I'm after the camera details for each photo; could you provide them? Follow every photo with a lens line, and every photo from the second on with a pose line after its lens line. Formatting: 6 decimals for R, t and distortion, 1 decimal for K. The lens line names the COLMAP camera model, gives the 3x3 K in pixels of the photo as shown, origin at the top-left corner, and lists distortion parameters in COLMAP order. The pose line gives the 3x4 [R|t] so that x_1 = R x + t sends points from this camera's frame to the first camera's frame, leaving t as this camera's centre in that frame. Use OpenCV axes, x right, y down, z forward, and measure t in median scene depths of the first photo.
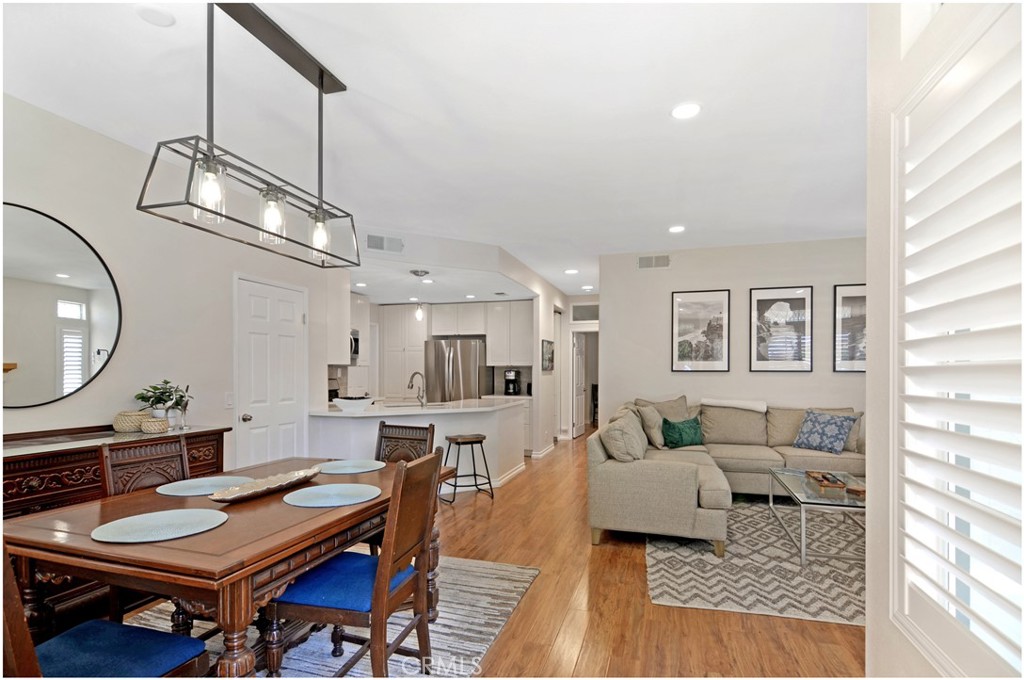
lens RADIAL K [[499.1, 0, 508.2], [0, 499.1, 377.9], [0, 0, 1]] dist [-0.002962, -0.008193]
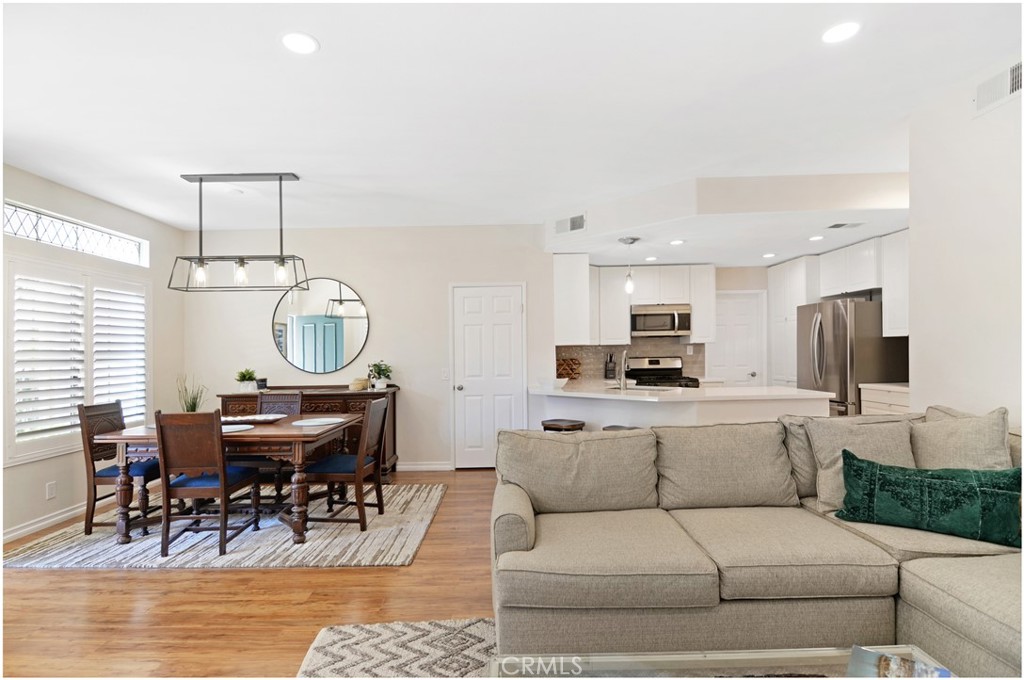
lens RADIAL K [[499.1, 0, 505.7], [0, 499.1, 343.1], [0, 0, 1]] dist [-0.002962, -0.008193]
pose [[0.303135, -0.021396, -0.952707, 0.599725], [0.006600, 0.999771, -0.020353, -0.009847], [0.952925, -0.000119, 0.303207, 0.516848]]
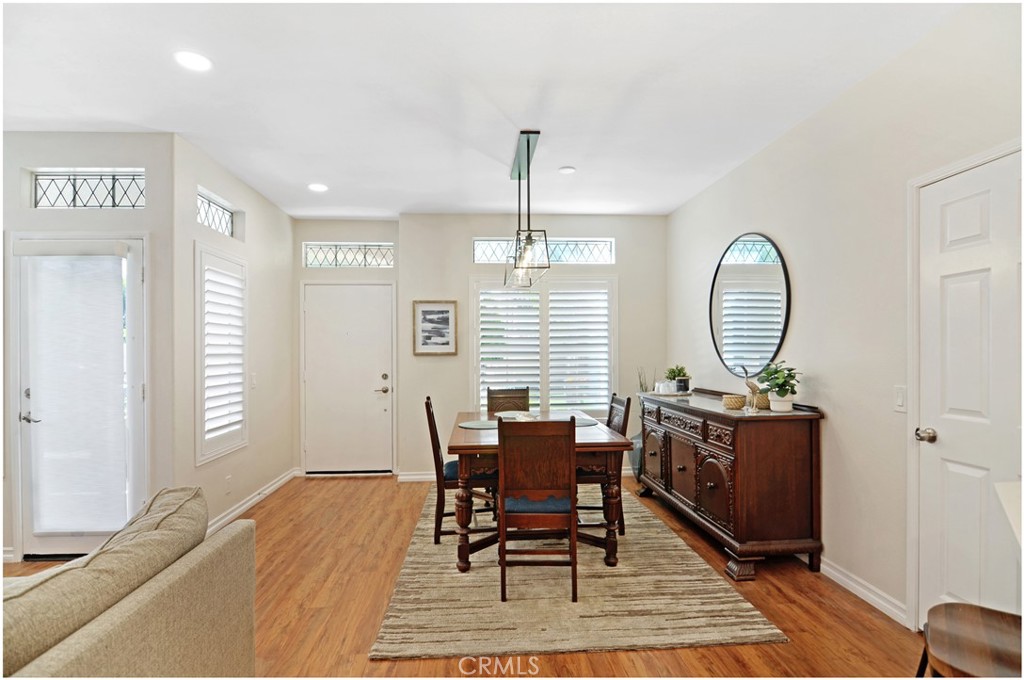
lens RADIAL K [[499.1, 0, 505.6], [0, 499.1, 346.6], [0, 0, 1]] dist [-0.002962, -0.008193]
pose [[-0.933301, 0.008498, -0.358995, 0.070329], [0.008724, 0.999961, 0.000991, -0.015577], [0.358990, -0.002207, -0.933339, 0.980042]]
